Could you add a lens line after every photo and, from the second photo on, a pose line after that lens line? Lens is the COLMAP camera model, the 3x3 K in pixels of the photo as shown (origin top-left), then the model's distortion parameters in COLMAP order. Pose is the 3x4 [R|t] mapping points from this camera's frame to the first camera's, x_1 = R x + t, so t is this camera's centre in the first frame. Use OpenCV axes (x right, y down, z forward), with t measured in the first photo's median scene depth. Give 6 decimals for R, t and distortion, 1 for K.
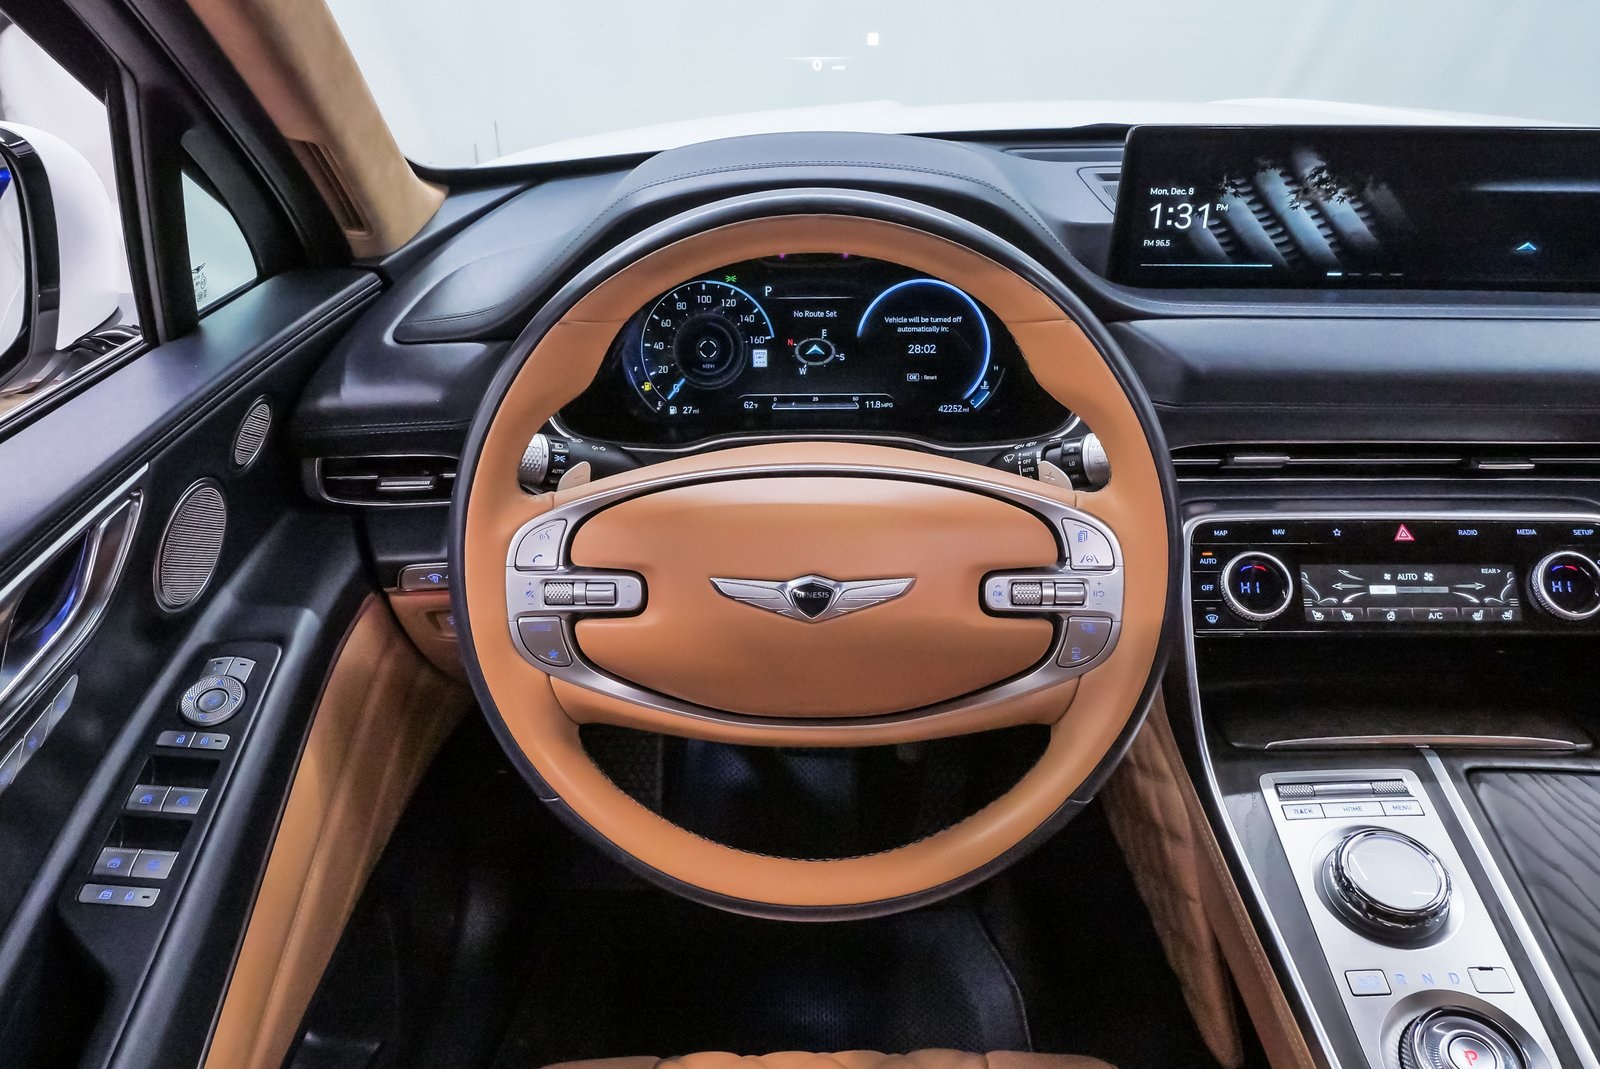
lens RADIAL K [[1194.9, 0, 805.7], [0, 1194.9, 534.1], [0, 0, 1]] dist [-0.044901, 0.017071]
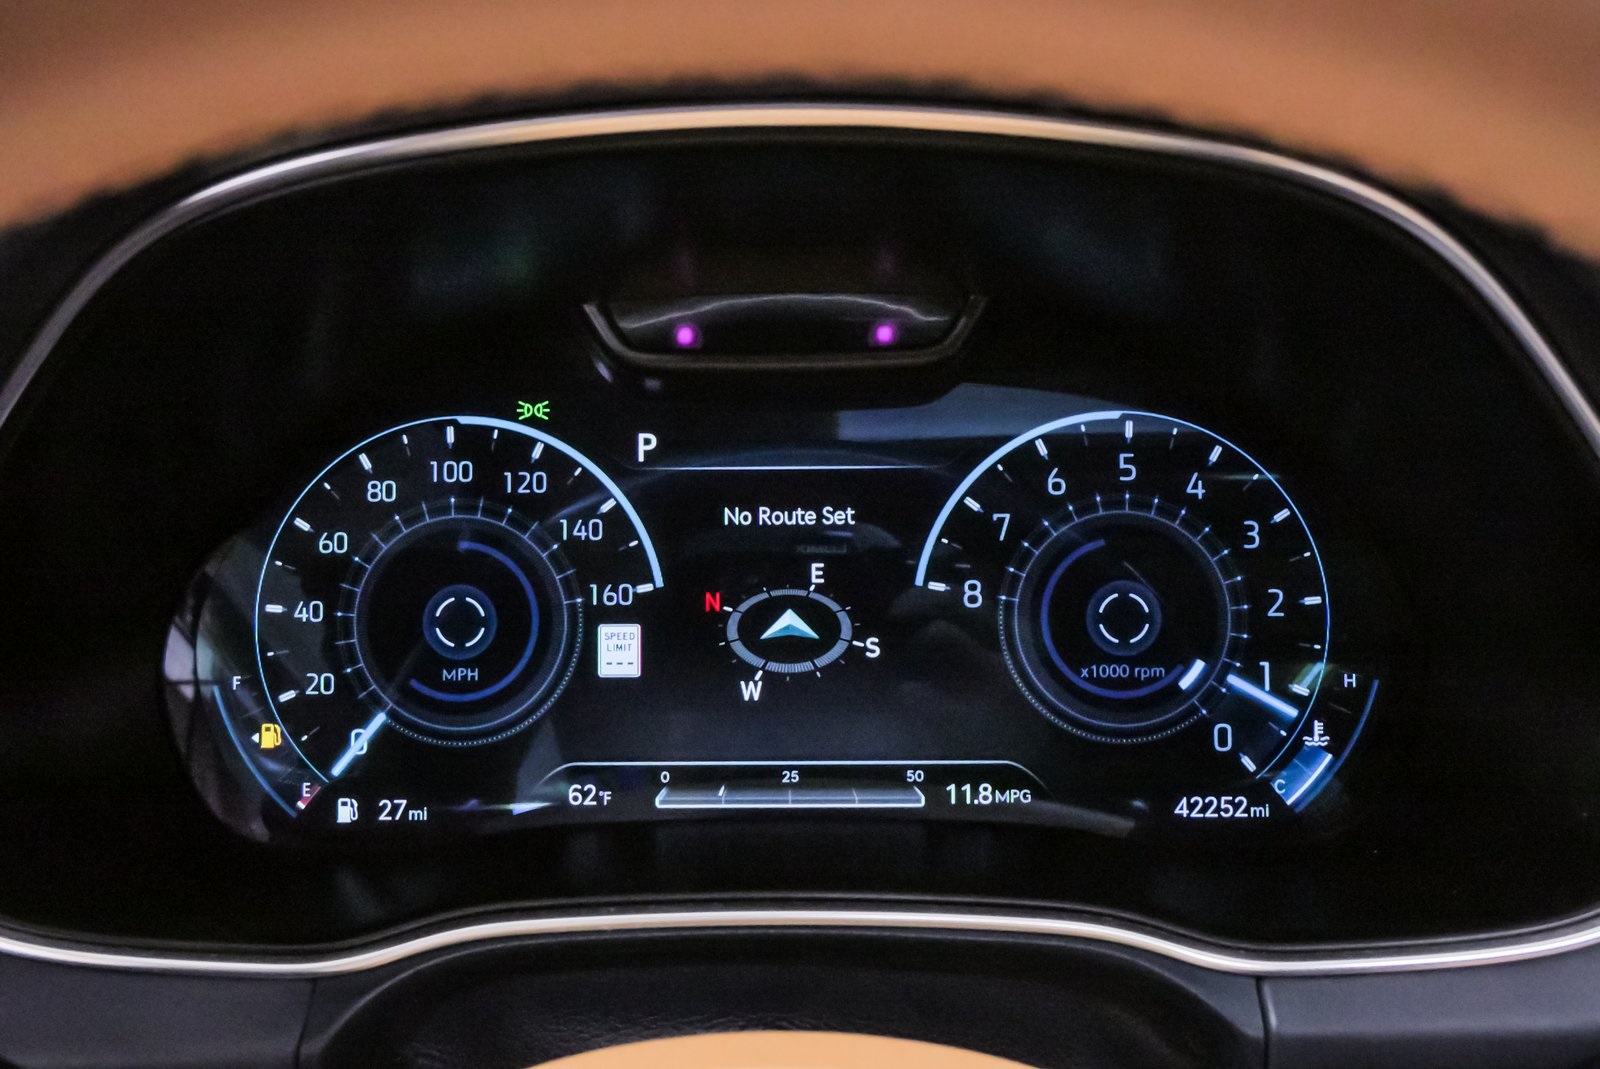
lens RADIAL K [[1752.3, 0, 801.5], [0, 1752.3, 568.2], [0, 0, 1]] dist [-0.010395, 0.000000]
pose [[0.999994, 0.001787, 0.002924, 0.010283], [-0.001185, 0.980939, -0.194310, -0.080133], [-0.003216, 0.194305, 0.980936, 0.550903]]
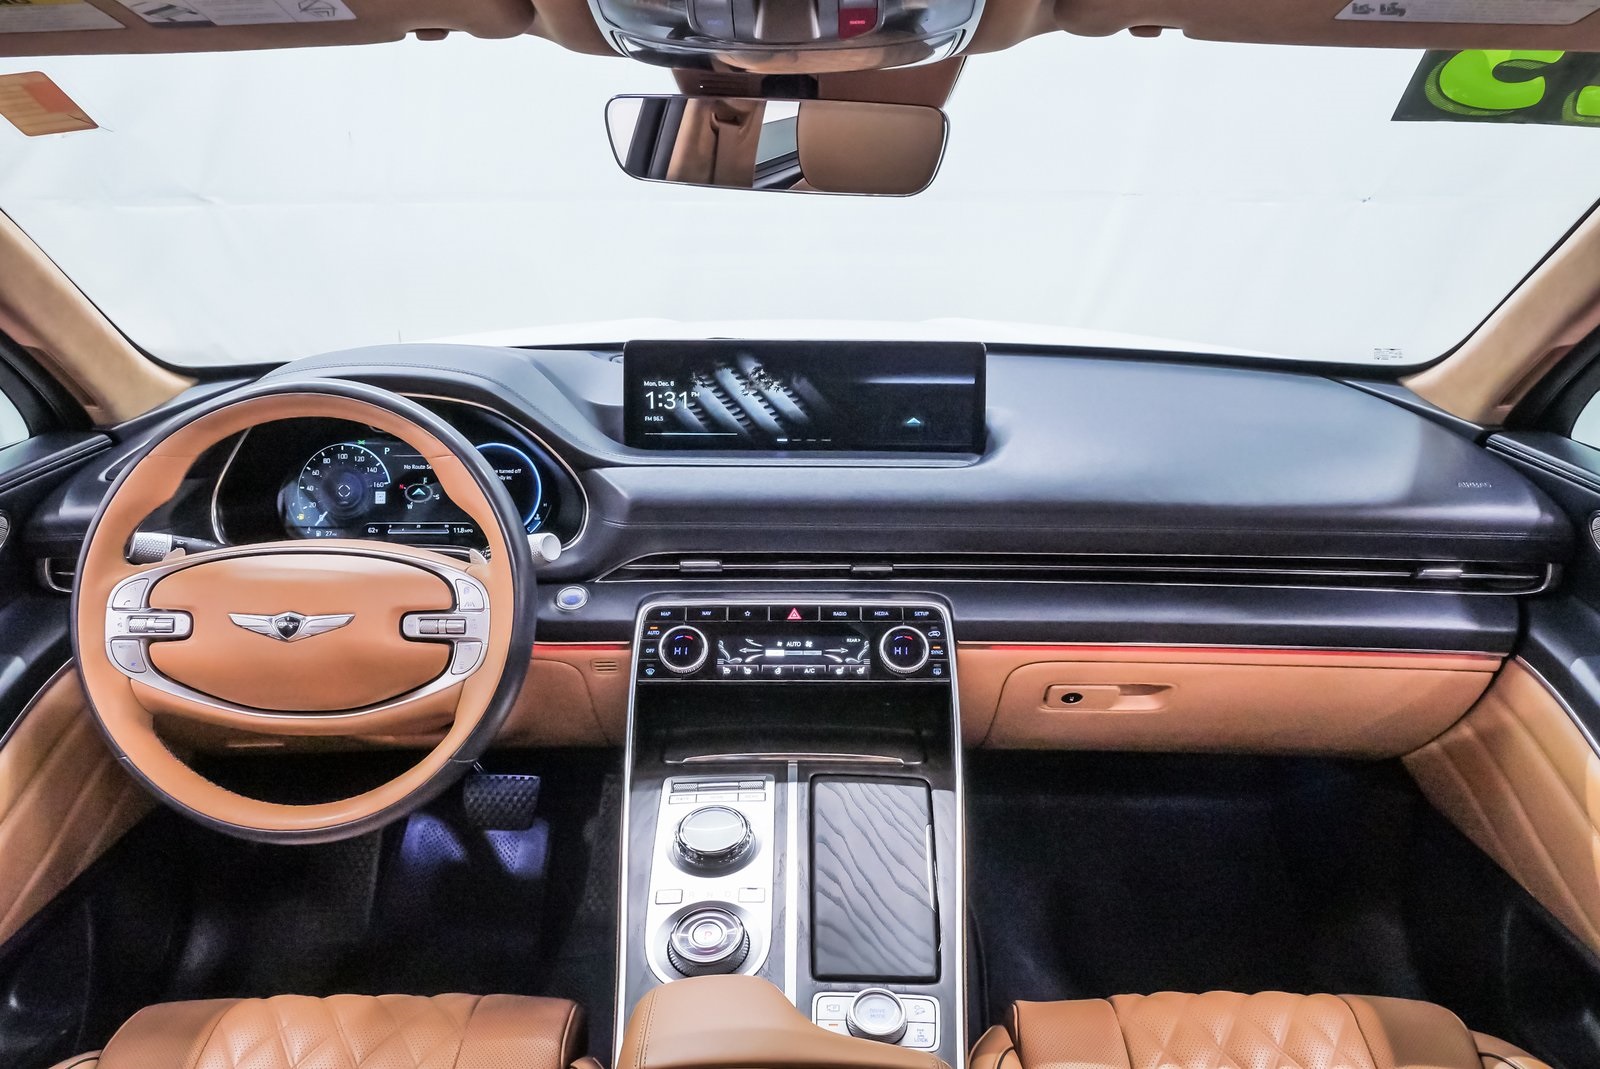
lens RADIAL K [[1194.9, 0, 796.2], [0, 1194.9, 523.4], [0, 0, 1]] dist [-0.044901, 0.017071]
pose [[0.999882, 0.005738, 0.014226, 0.455089], [-0.003204, 0.985073, -0.172107, 0.130174], [-0.015001, 0.172042, 0.984975, -0.411787]]
